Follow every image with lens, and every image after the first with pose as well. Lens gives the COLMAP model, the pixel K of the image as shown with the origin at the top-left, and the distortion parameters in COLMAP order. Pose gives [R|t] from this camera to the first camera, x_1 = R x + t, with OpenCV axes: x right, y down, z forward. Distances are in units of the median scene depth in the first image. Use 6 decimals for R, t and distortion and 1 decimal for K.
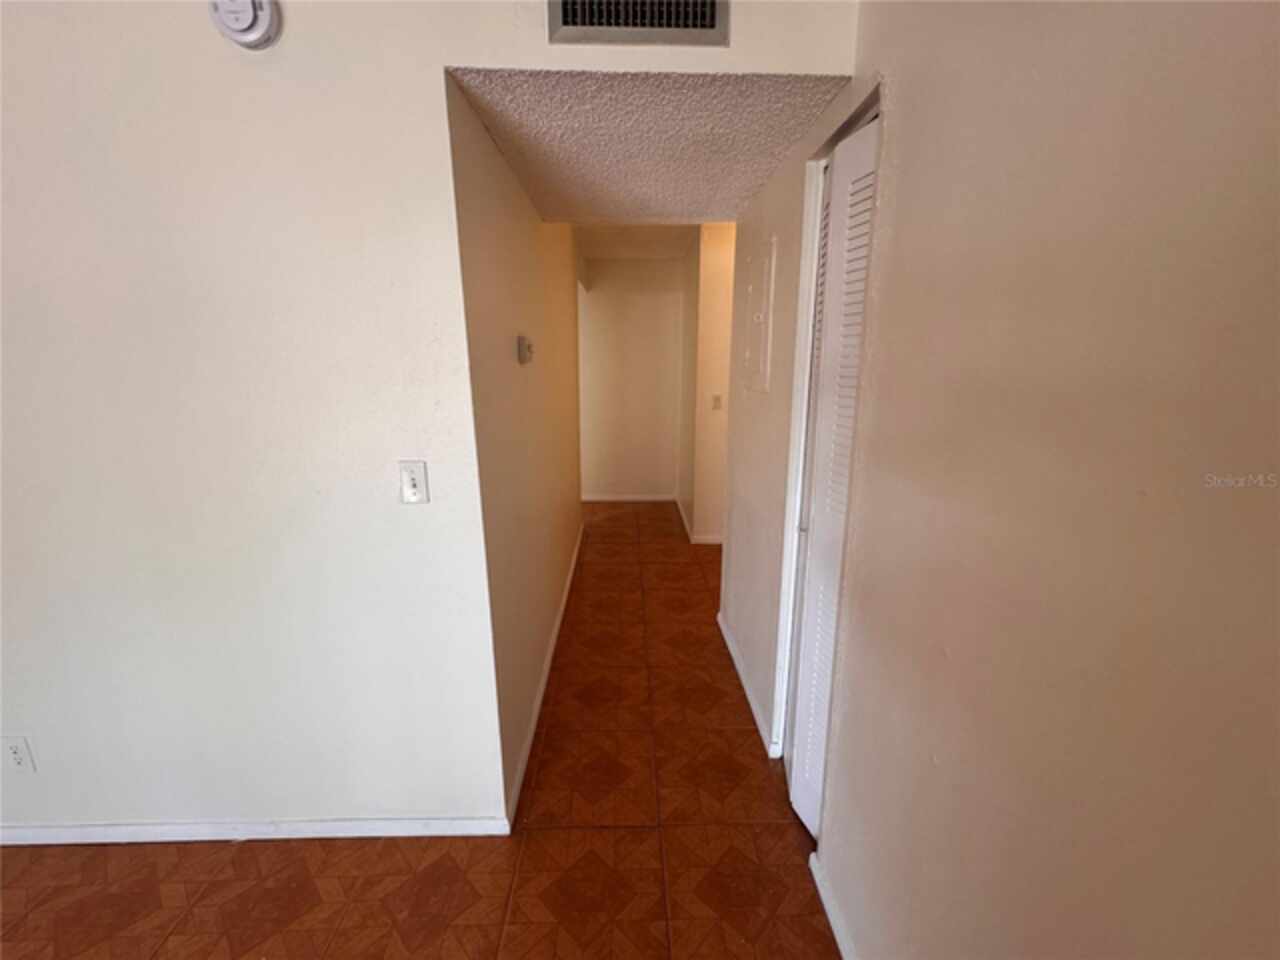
lens RADIAL K [[517.1, 0, 643.2], [0, 517.1, 483.3], [0, 0, 1]] dist [0.002820, 0.000059]
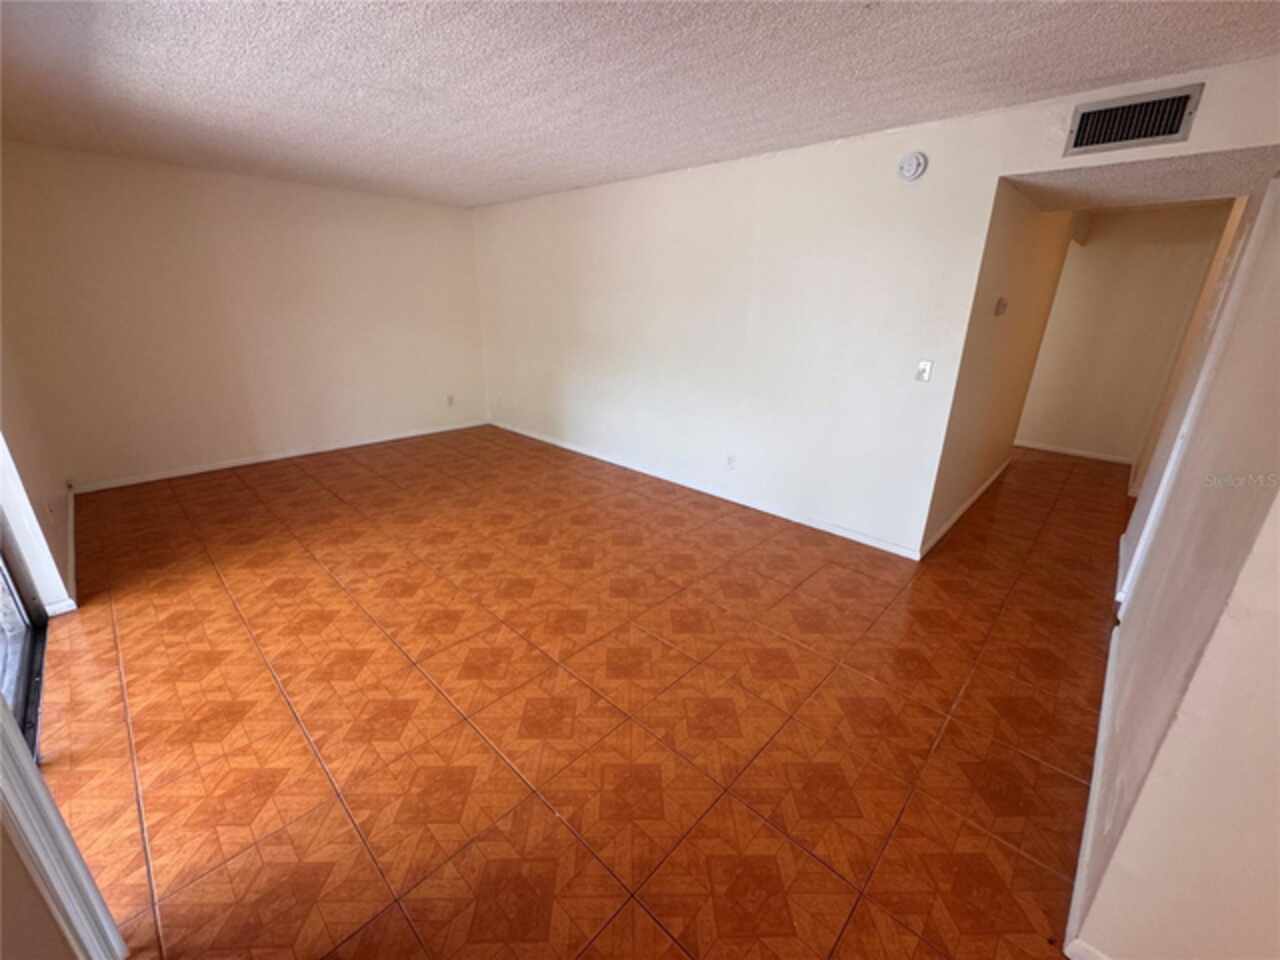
lens RADIAL K [[517.1, 0, 643.2], [0, 517.1, 483.3], [0, 0, 1]] dist [0.002820, 0.000059]
pose [[0.708510, 0.248306, -0.660574, 0.223419], [-0.186516, 0.968656, 0.164063, 0.265735], [0.680607, 0.006967, 0.732616, -1.144751]]
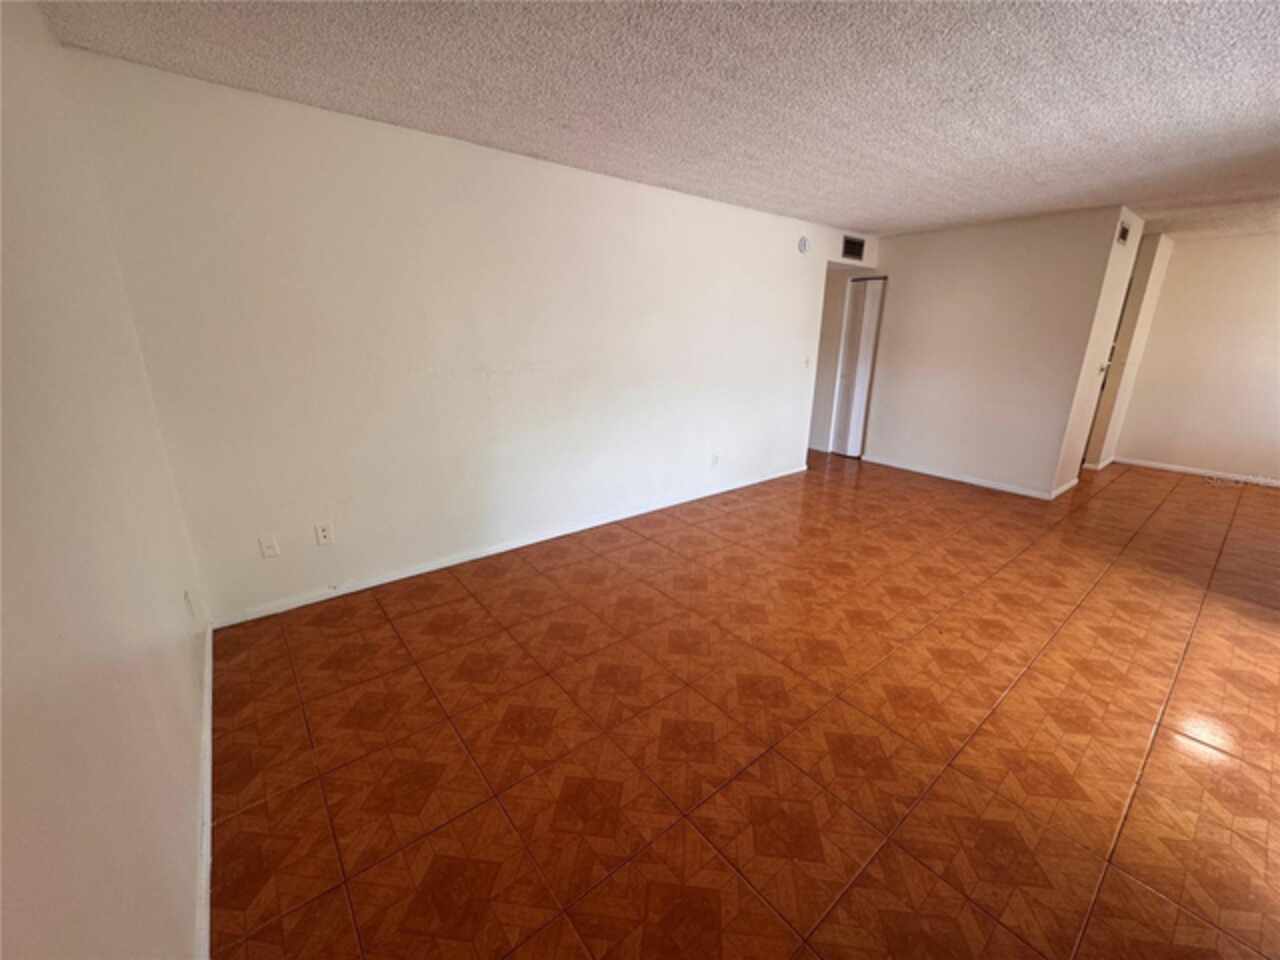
lens RADIAL K [[517.1, 0, 643.2], [0, 517.1, 483.3], [0, 0, 1]] dist [0.002820, 0.000059]
pose [[0.784923, -0.167635, 0.596485, -3.126184], [0.132231, 0.985847, 0.103055, 0.271475], [-0.605318, -0.002017, 0.795981, -1.062293]]
